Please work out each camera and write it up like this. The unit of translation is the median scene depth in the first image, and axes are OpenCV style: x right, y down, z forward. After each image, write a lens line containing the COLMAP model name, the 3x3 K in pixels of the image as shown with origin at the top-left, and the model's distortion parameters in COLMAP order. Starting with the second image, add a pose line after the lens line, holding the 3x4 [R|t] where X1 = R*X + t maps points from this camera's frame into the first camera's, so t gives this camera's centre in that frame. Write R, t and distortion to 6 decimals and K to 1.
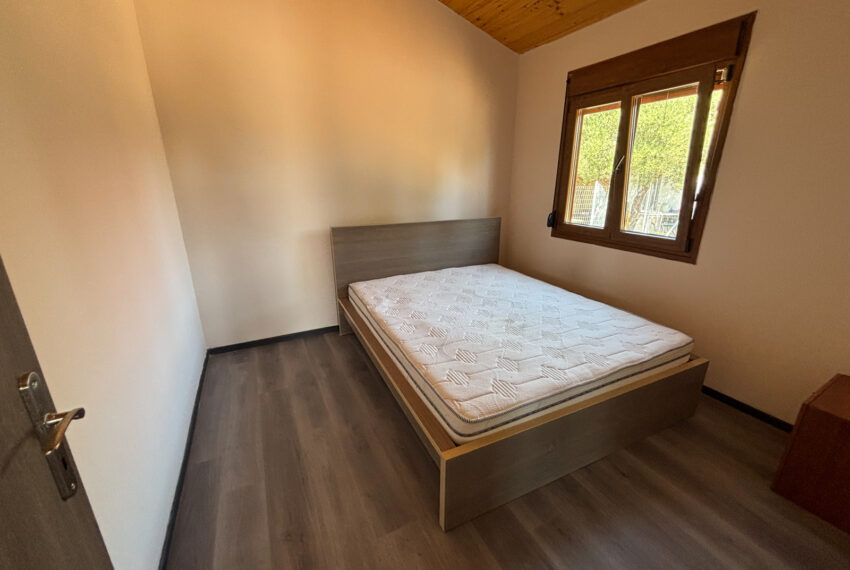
lens RADIAL K [[343.5, 0, 425.0], [0, 343.5, 285.0], [0, 0, 1]] dist [0.000520, -0.000296]
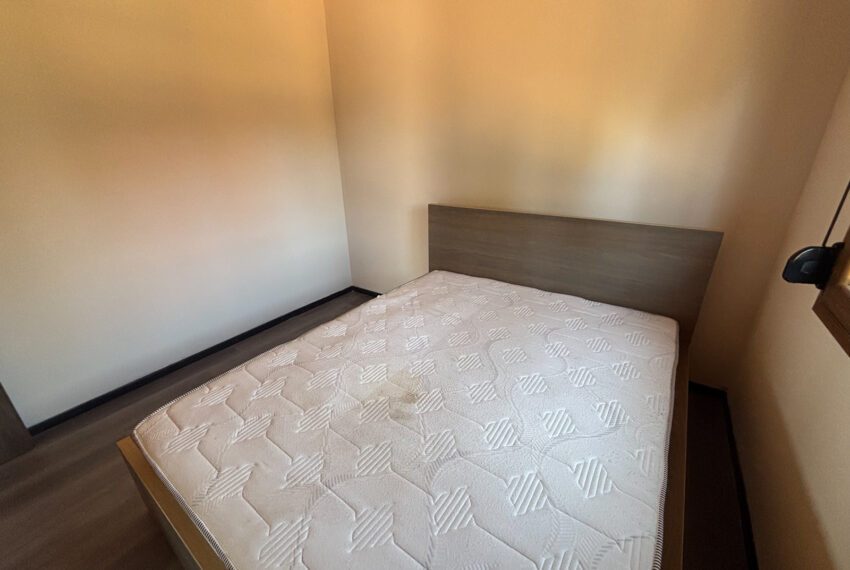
lens RADIAL K [[343.5, 0, 425.0], [0, 343.5, 285.0], [0, 0, 1]] dist [0.000520, -0.000296]
pose [[0.475482, 0.326696, -0.816815, 0.568660], [-0.248509, 0.940553, 0.231526, -0.186636], [0.843896, 0.092899, 0.528403, 0.578298]]
